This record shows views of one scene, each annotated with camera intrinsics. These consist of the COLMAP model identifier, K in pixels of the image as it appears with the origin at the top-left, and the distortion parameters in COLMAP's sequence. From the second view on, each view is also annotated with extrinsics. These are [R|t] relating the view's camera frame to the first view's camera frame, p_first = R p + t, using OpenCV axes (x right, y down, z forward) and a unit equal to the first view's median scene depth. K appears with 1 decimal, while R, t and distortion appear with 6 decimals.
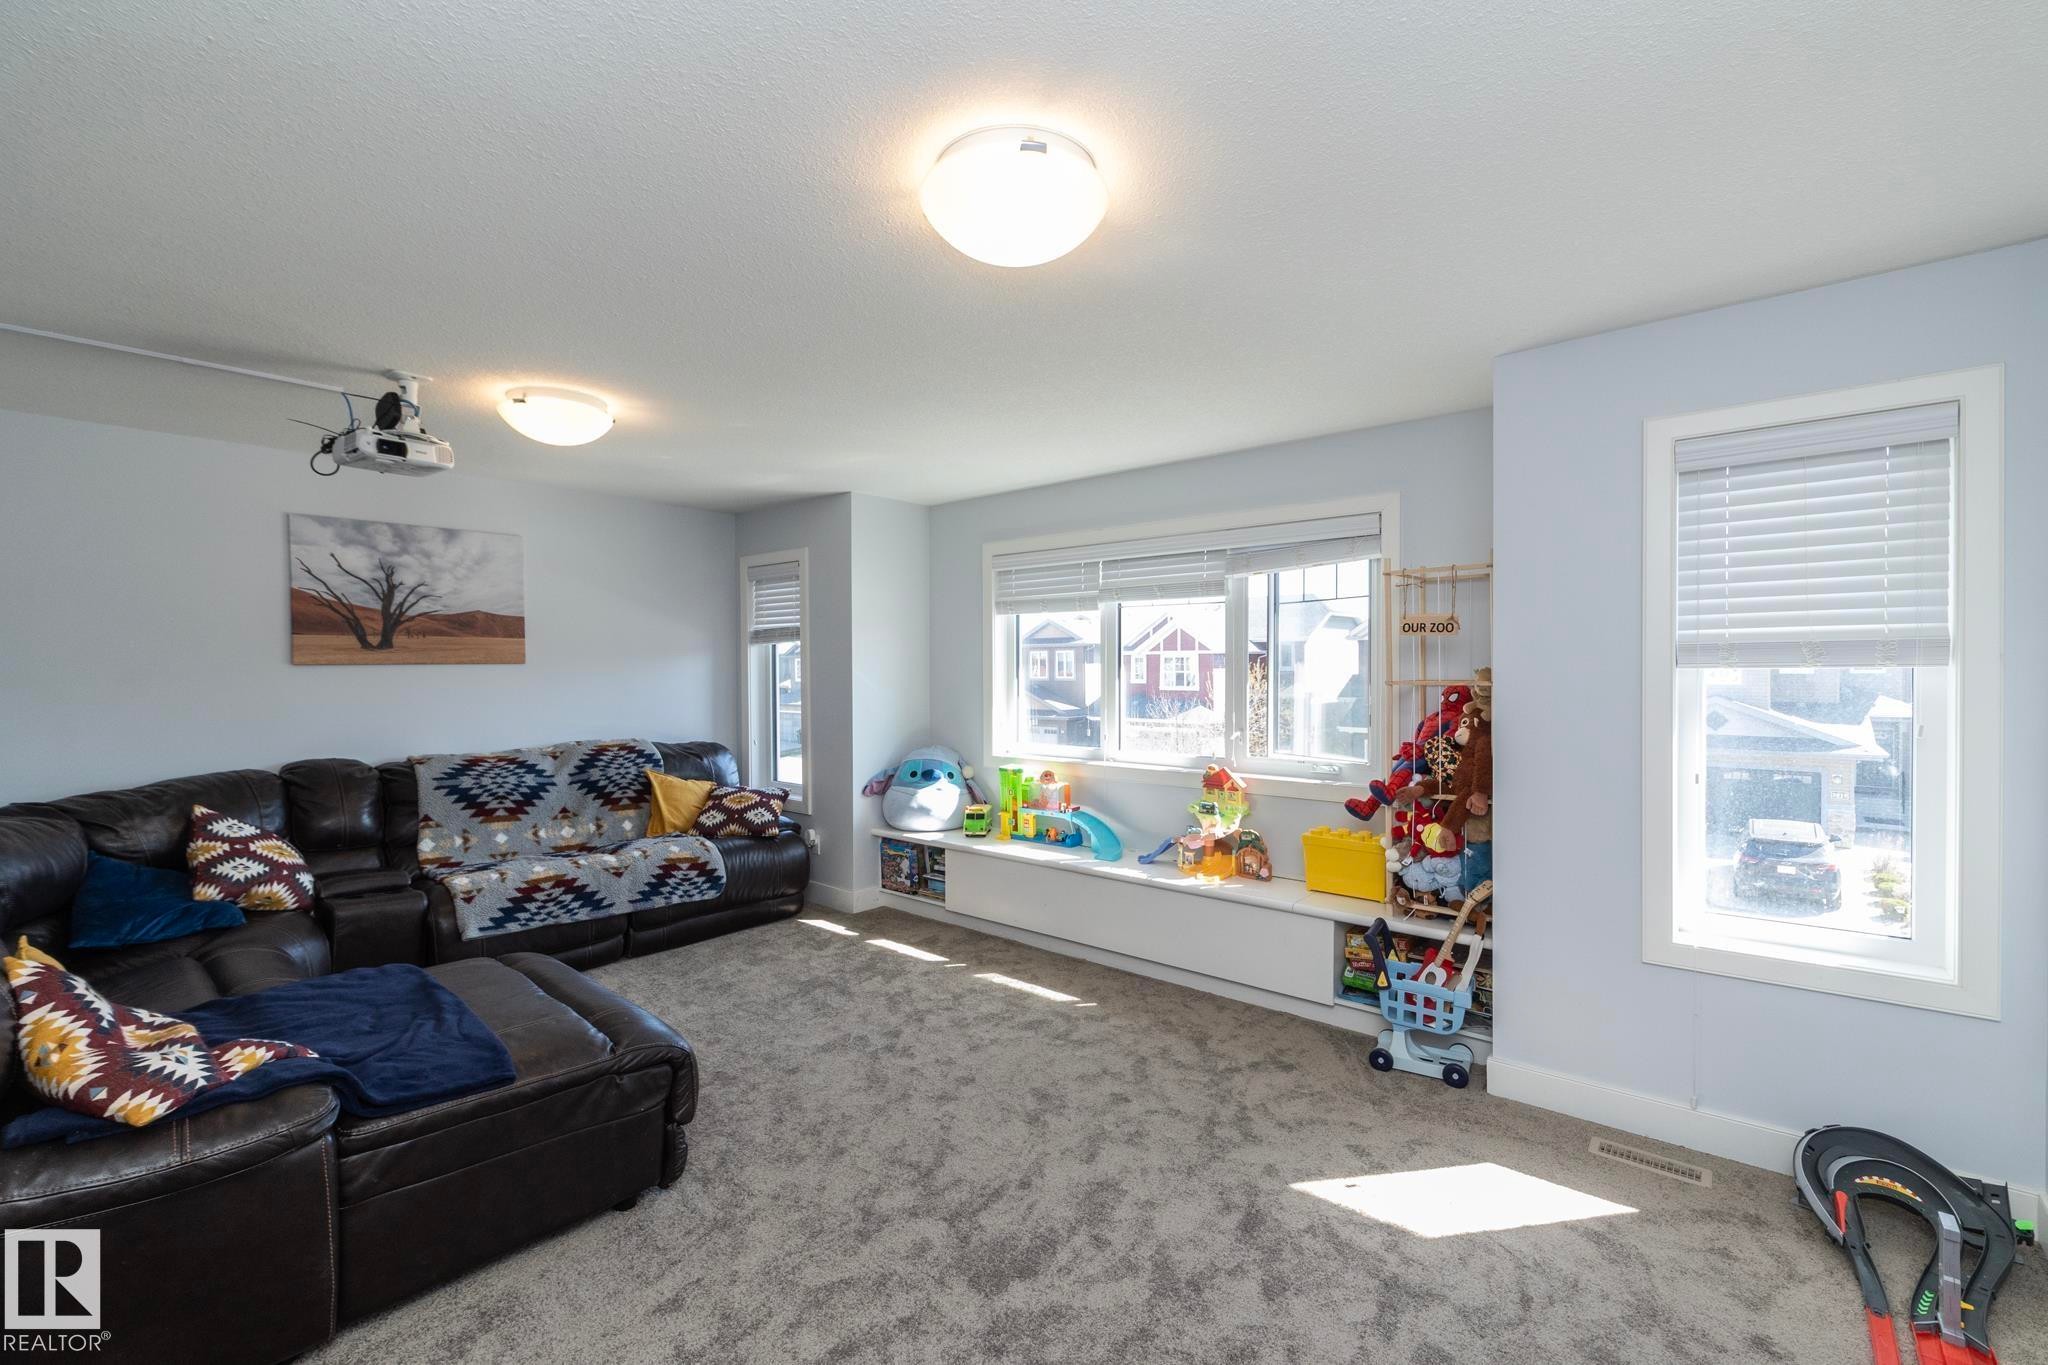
lens RADIAL K [[862.8, 0, 1030.5], [0, 862.8, 688.7], [0, 0, 1]] dist [0.001071, 0.000038]
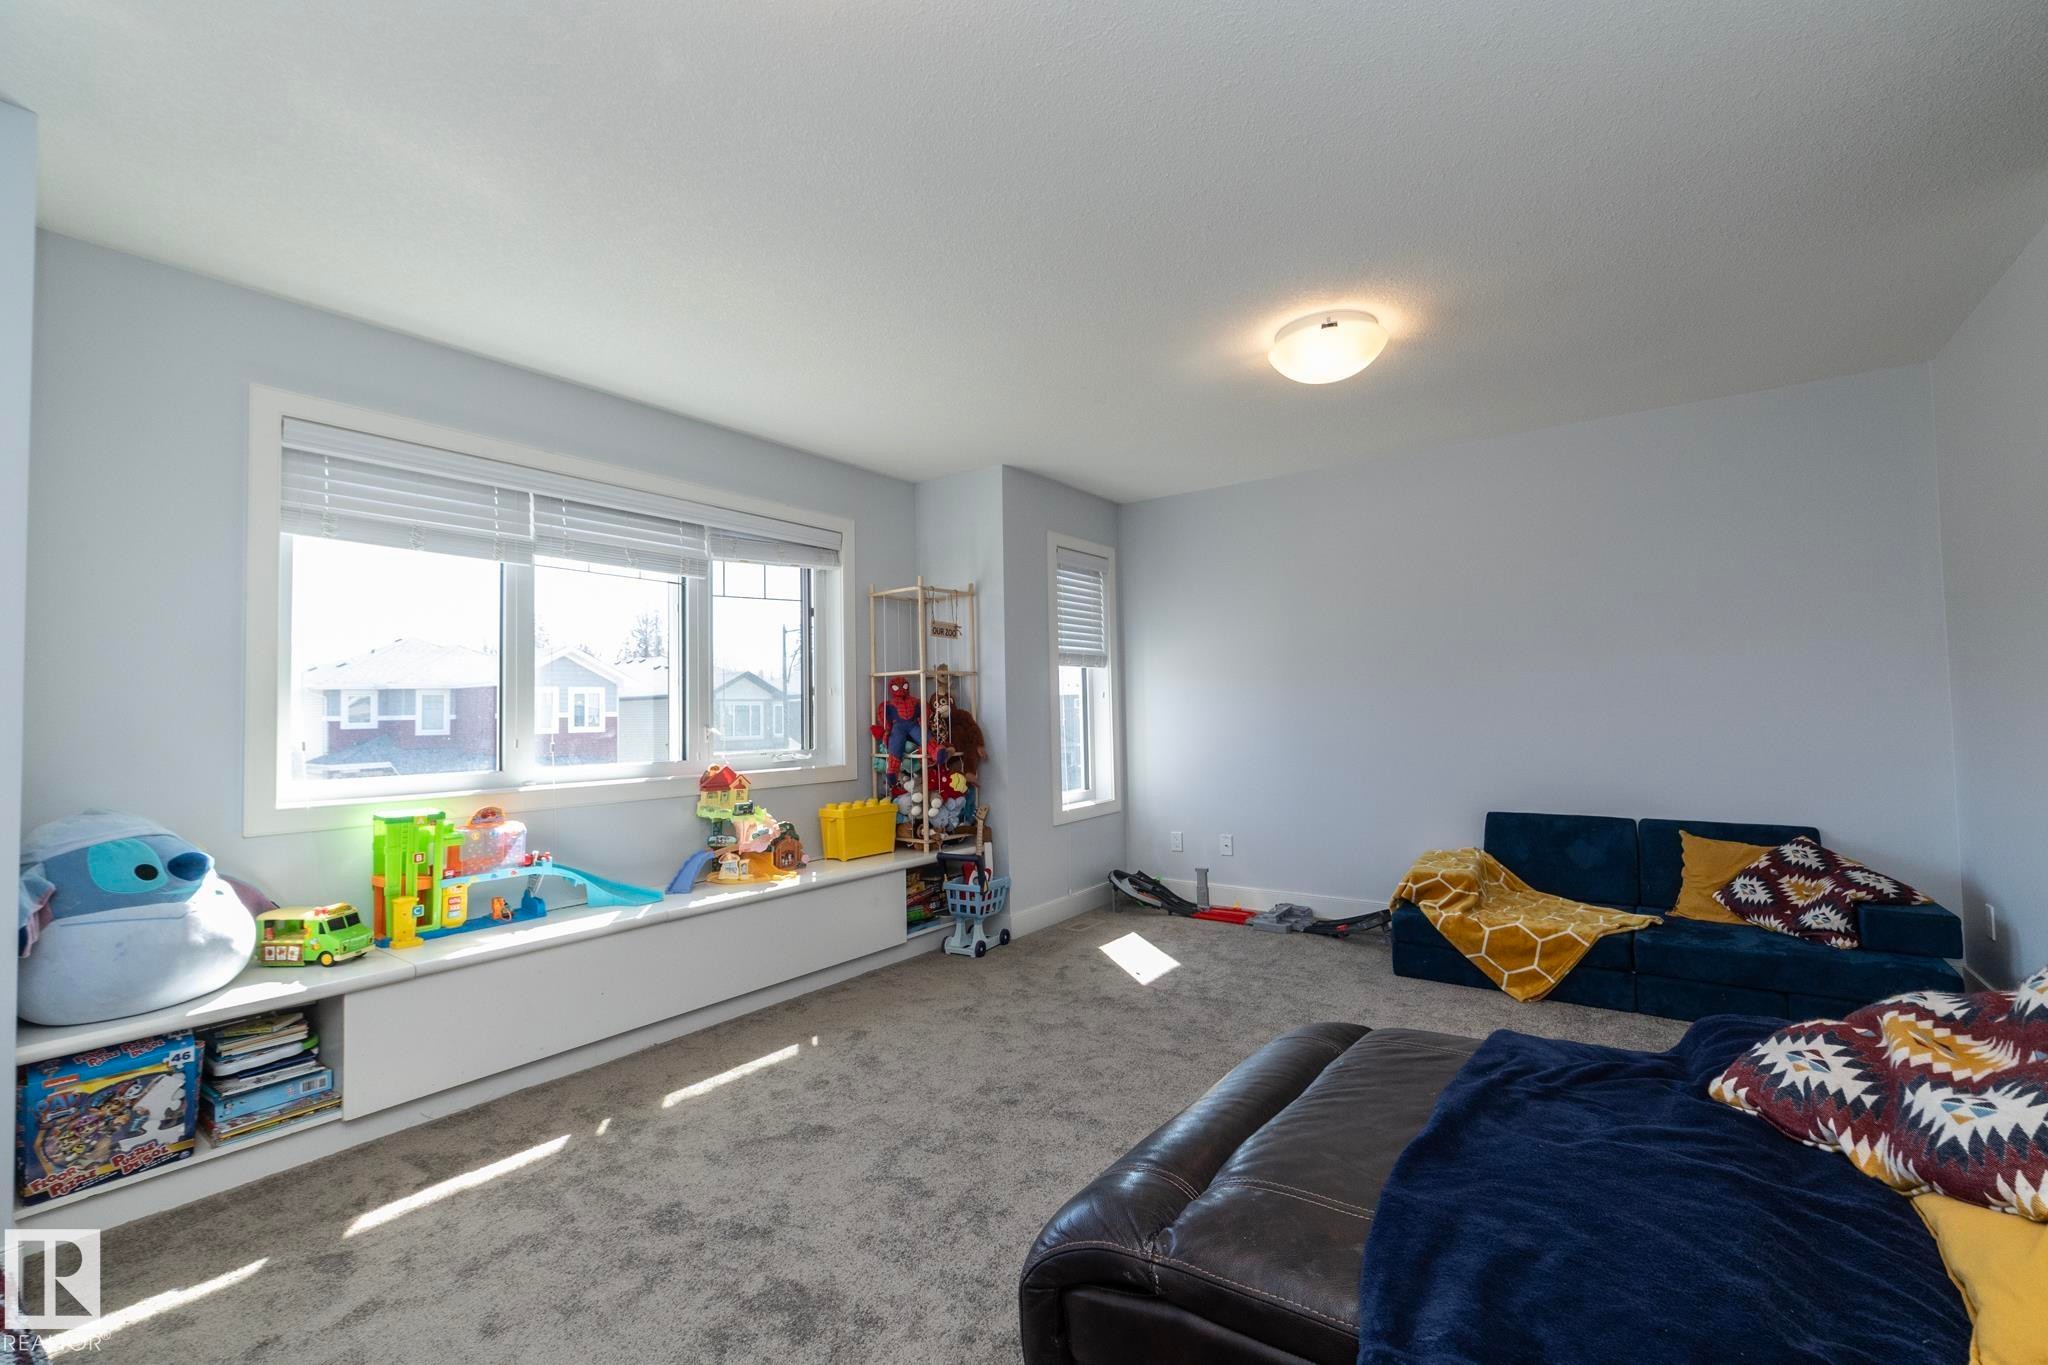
lens RADIAL K [[958.2, 0, 1027.9], [0, 958.2, 679.4], [0, 0, 1]] dist [0.000401, -0.000339]
pose [[-0.124200, 0.028254, 0.991855, -0.727916], [0.015844, 0.999524, -0.026489, 0.028874], [-0.992131, 0.012425, -0.124589, 0.720487]]
